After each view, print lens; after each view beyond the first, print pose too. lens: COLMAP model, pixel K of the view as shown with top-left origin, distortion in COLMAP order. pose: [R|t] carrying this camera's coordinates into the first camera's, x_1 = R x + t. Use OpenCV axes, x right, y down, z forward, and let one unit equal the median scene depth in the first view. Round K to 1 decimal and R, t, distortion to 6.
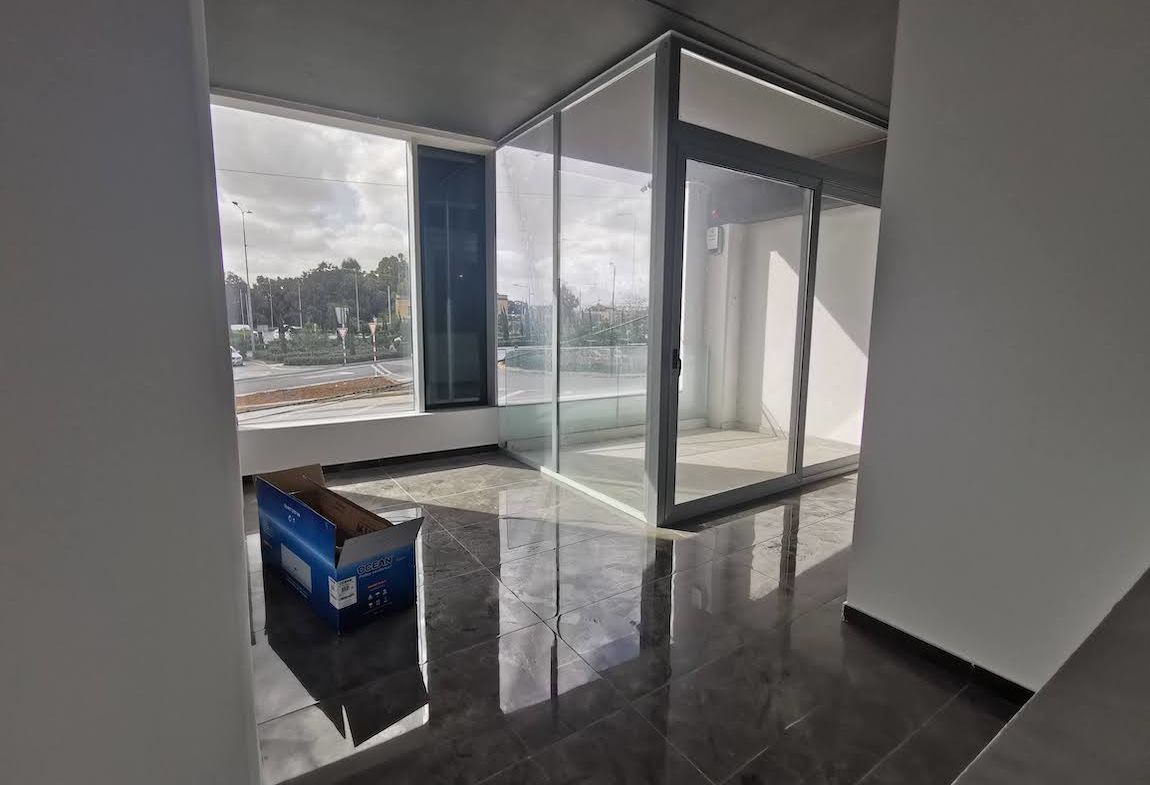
lens RADIAL K [[533.4, 0, 575.0], [0, 533.4, 392.5], [0, 0, 1]] dist [0.000222, 0.000013]
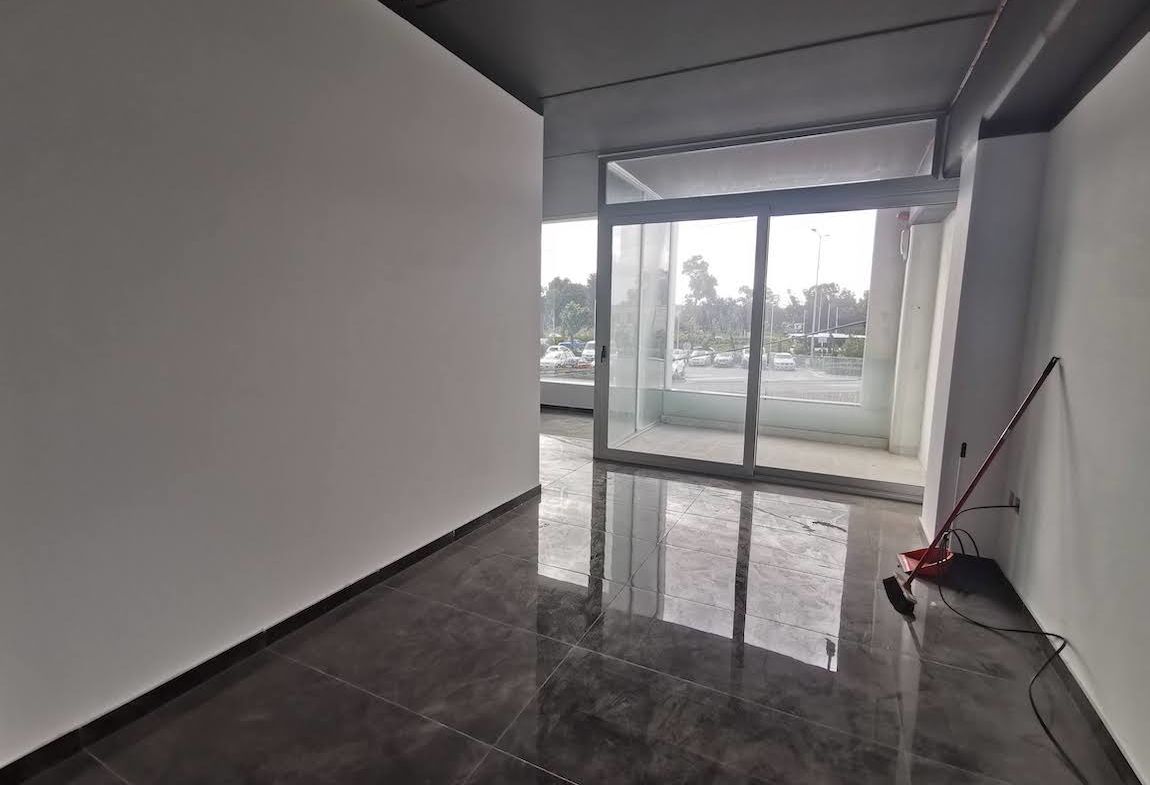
lens RADIAL K [[533.4, 0, 575.0], [0, 533.4, 392.5], [0, 0, 1]] dist [0.000222, 0.000013]
pose [[0.494383, 0.116618, -0.861386, 1.174878], [-0.137808, 0.988942, 0.054794, -0.013566], [0.858251, 0.091617, 0.504987, 0.105540]]
